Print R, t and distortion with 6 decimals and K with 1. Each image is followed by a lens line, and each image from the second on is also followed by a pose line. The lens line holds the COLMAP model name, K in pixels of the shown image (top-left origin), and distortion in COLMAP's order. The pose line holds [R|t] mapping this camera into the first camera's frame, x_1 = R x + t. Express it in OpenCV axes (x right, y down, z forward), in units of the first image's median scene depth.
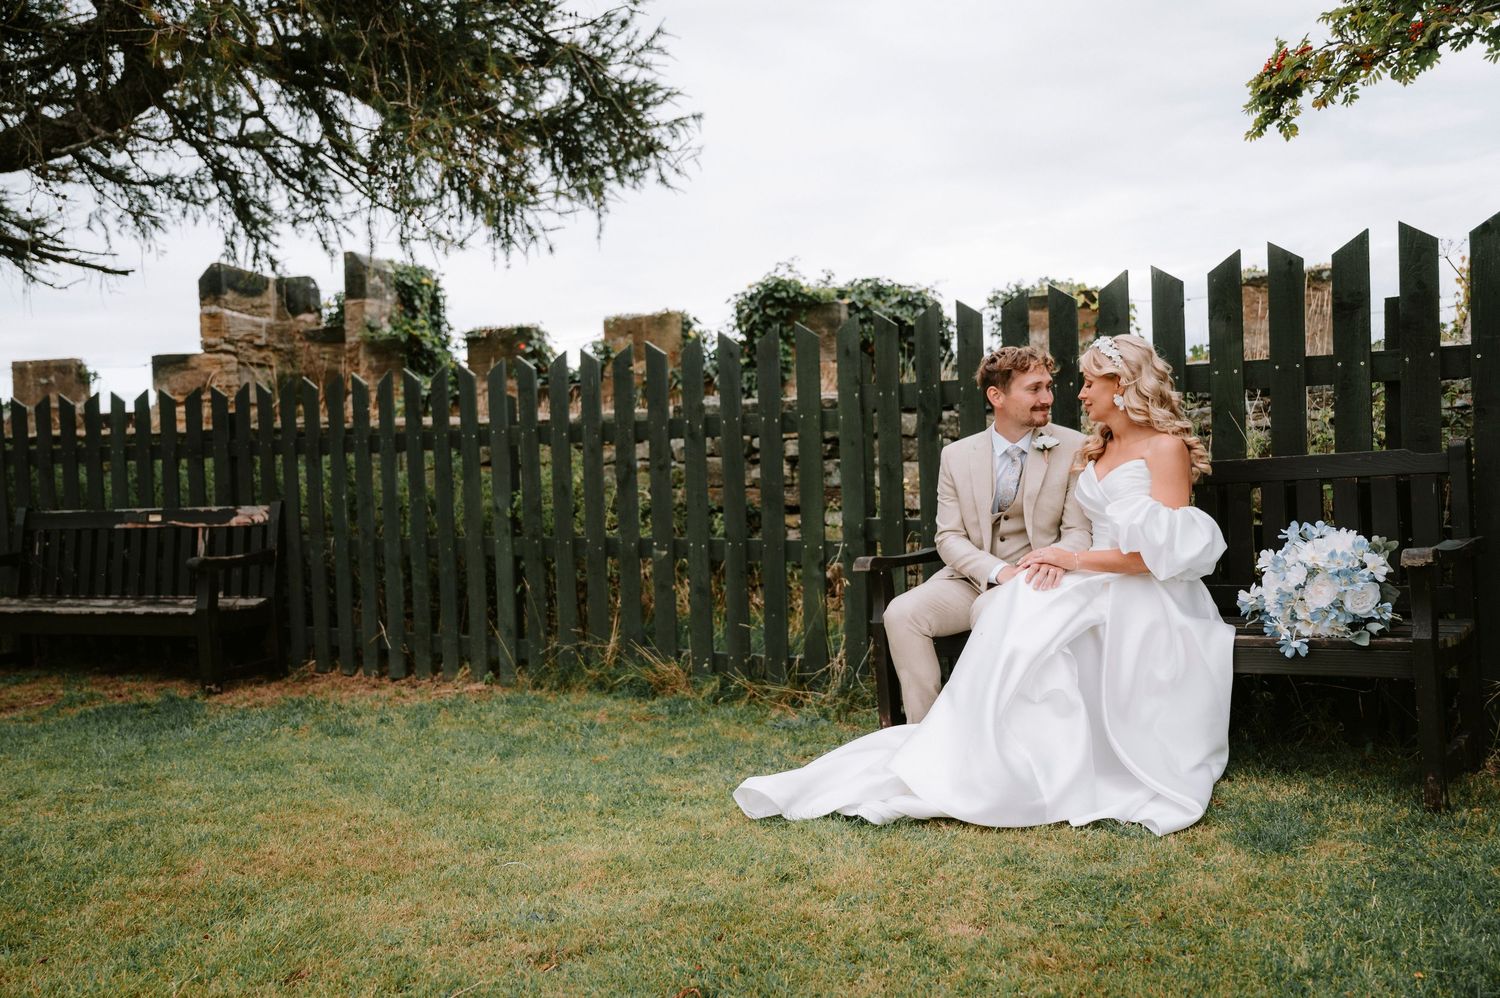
lens RADIAL K [[1206.2, 0, 749.3], [0, 1206.2, 509.4], [0, 0, 1]] dist [0.008127, 0.000032]
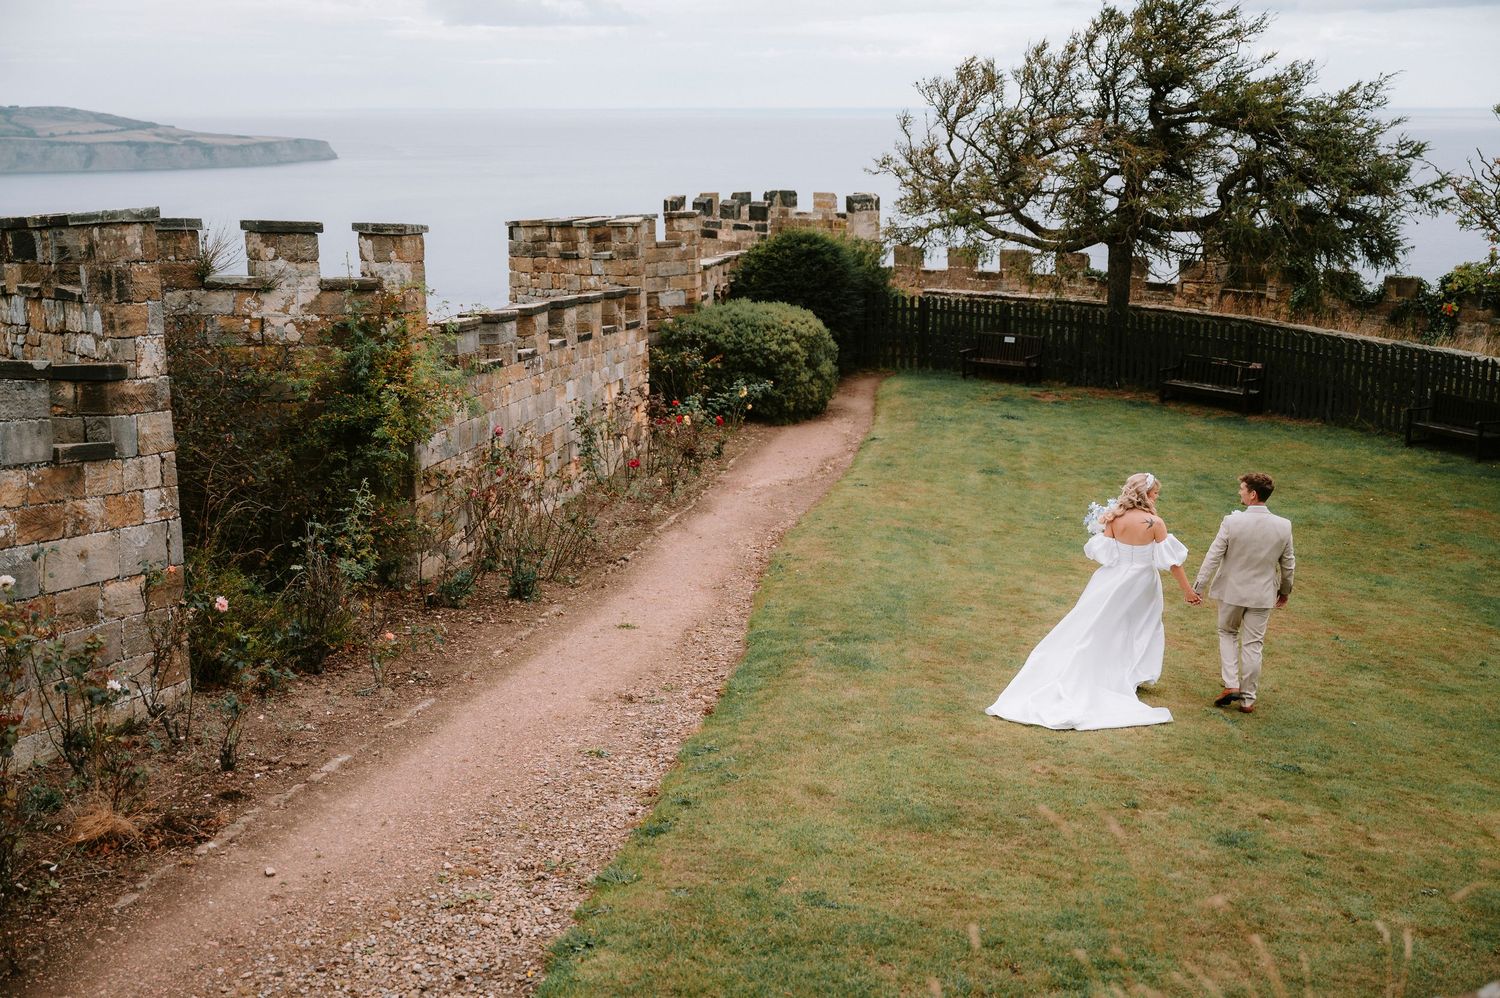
lens RADIAL K [[1703.5, 0, 760.2], [0, 1703.5, 496.1], [0, 0, 1]] dist [-0.007196, 0.000000]
pose [[0.867104, 0.144984, -0.476560, 0.738643], [-0.051404, 0.977642, 0.203899, -0.559925], [0.495467, -0.152304, 0.855170, -3.972577]]
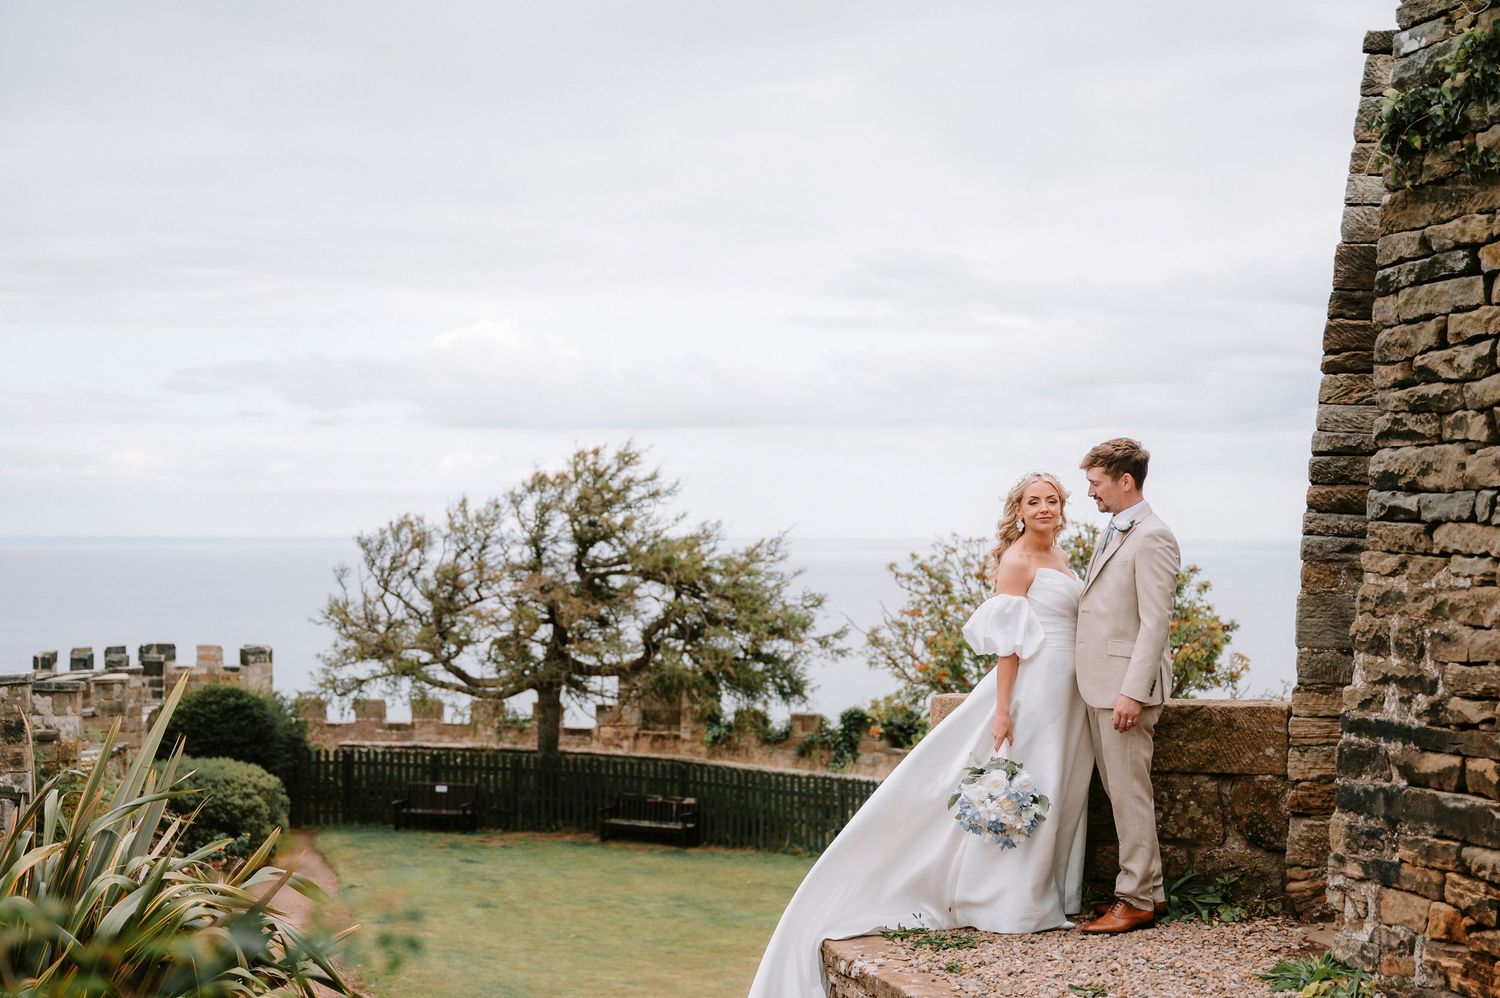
lens RADIAL K [[2080.8, 0, 745.7], [0, 2080.8, 505.0], [0, 0, 1]] dist [0.043962, 0.000000]
pose [[0.988677, 0.036658, -0.145516, 0.644521], [-0.044642, 0.997649, -0.051987, -0.577867], [0.143268, 0.057895, 0.987989, -5.331878]]
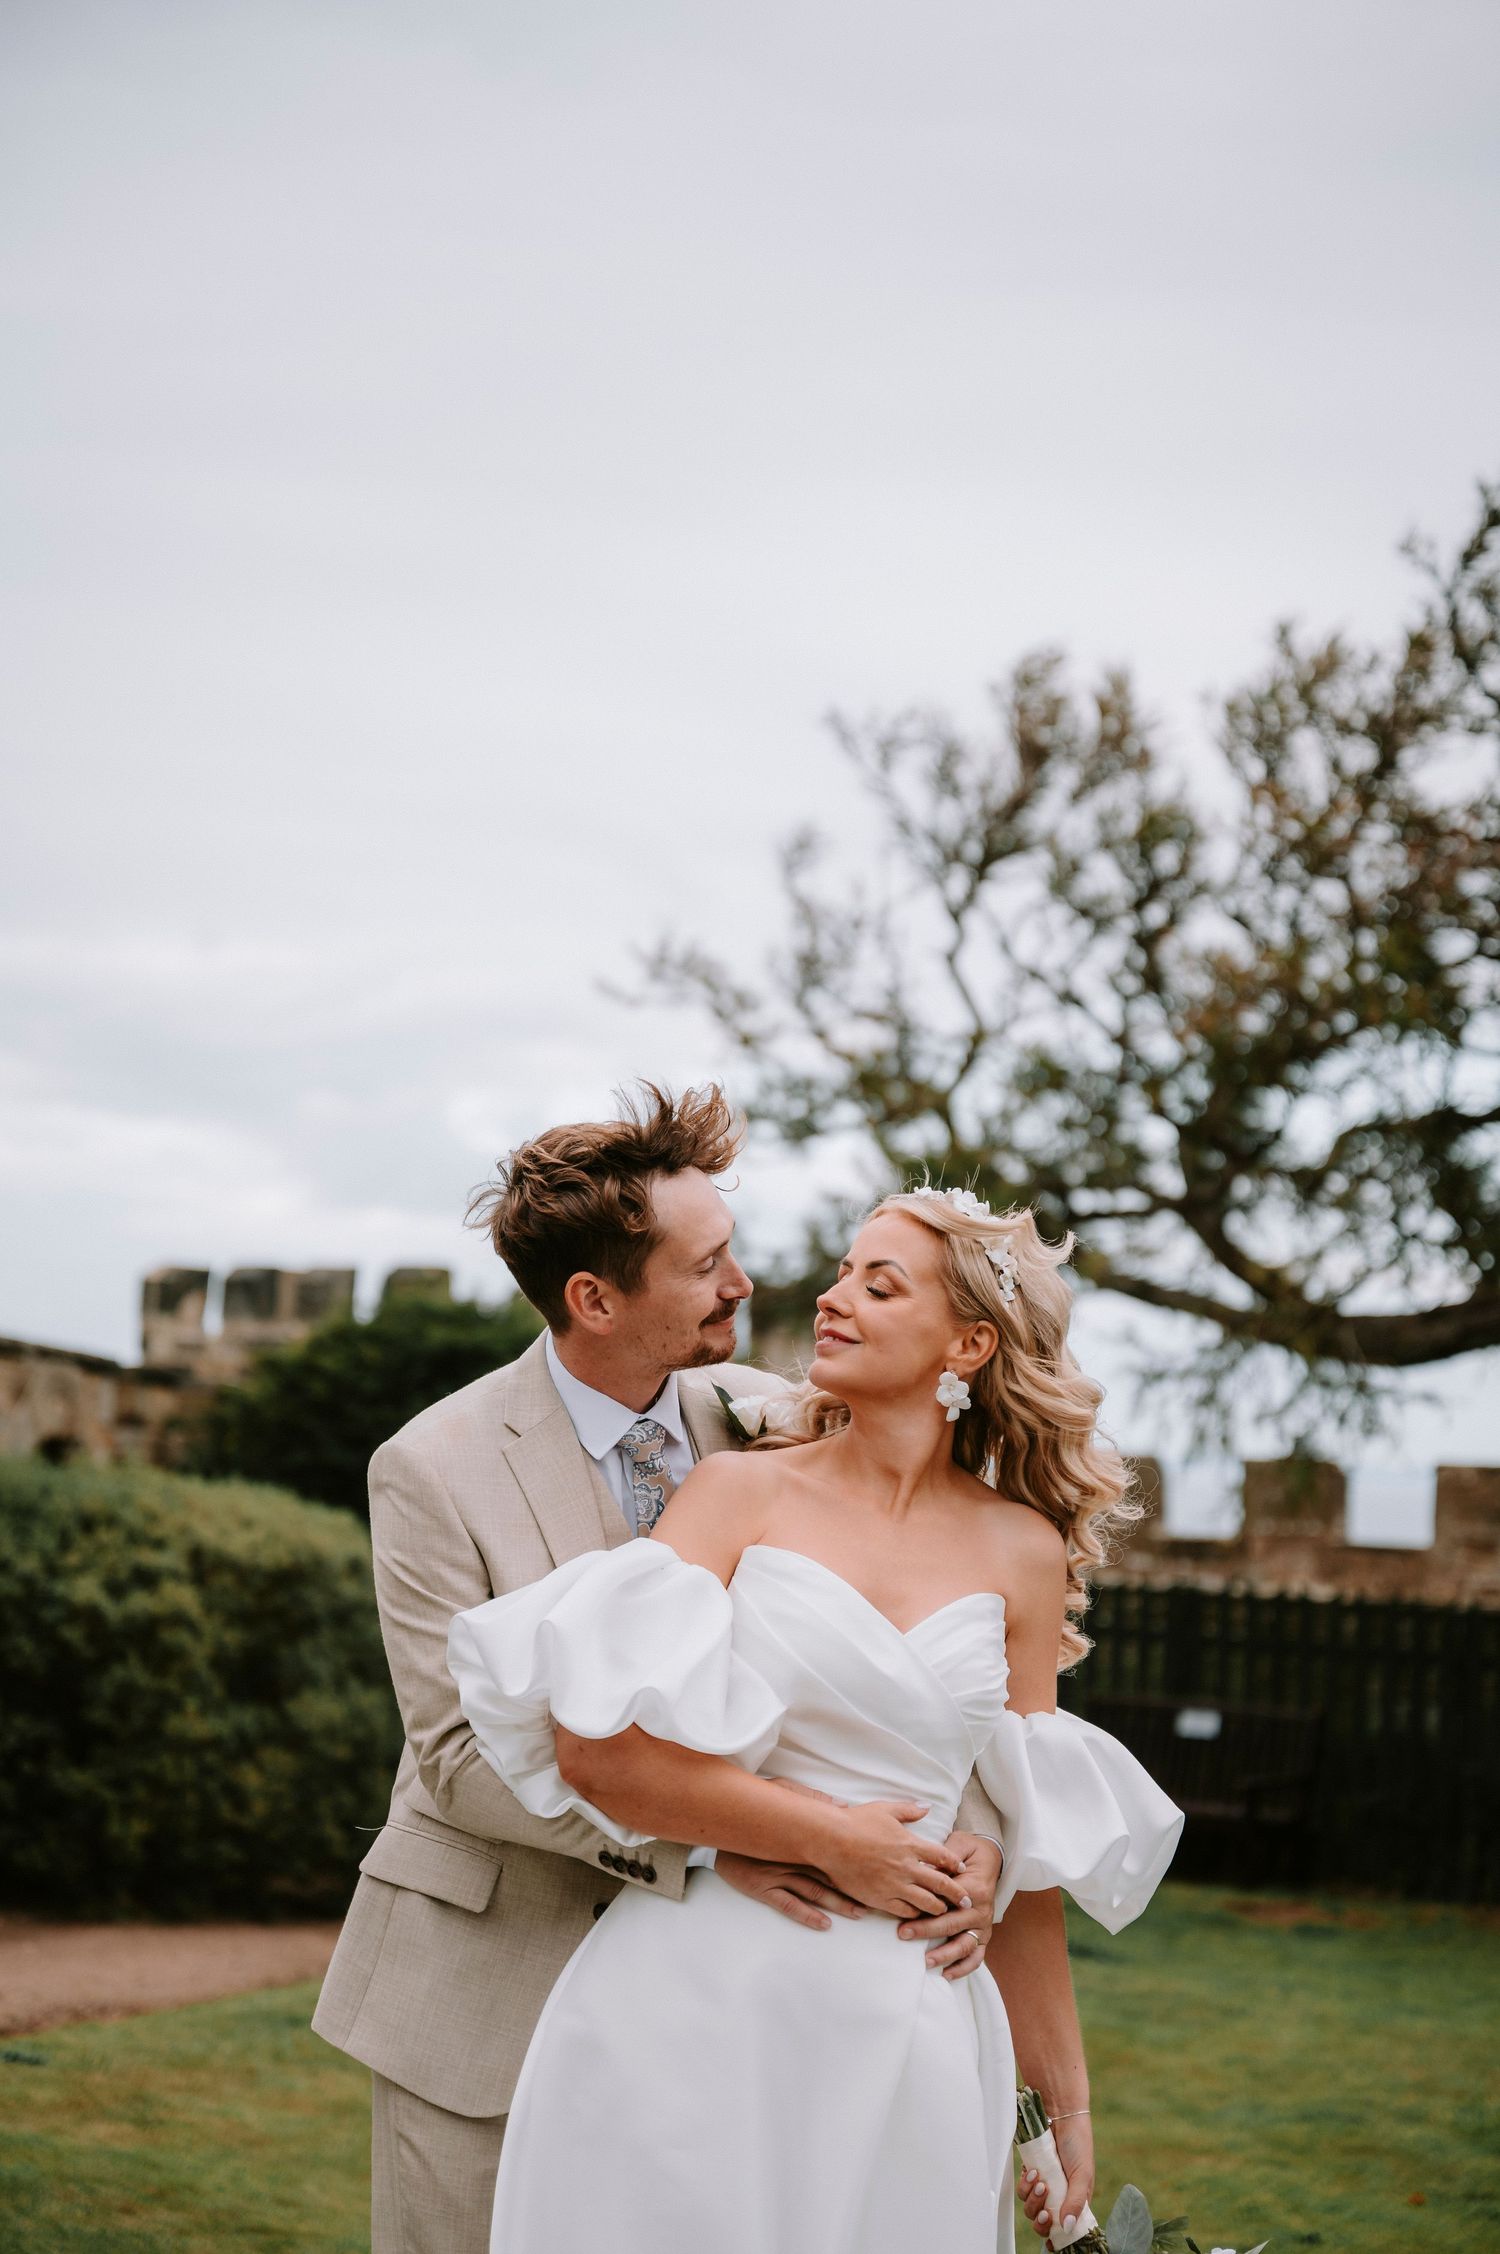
lens RADIAL K [[4557.9, 0, 730.8], [0, 4557.9, 1132.5], [0, 0, 1]] dist [0.056844, 0.000000]
pose [[0.833217, 0.038154, -0.551628, 0.522171], [-0.097673, 0.992085, -0.078913, -0.118725], [0.544251, 0.119631, 0.830349, -2.249030]]
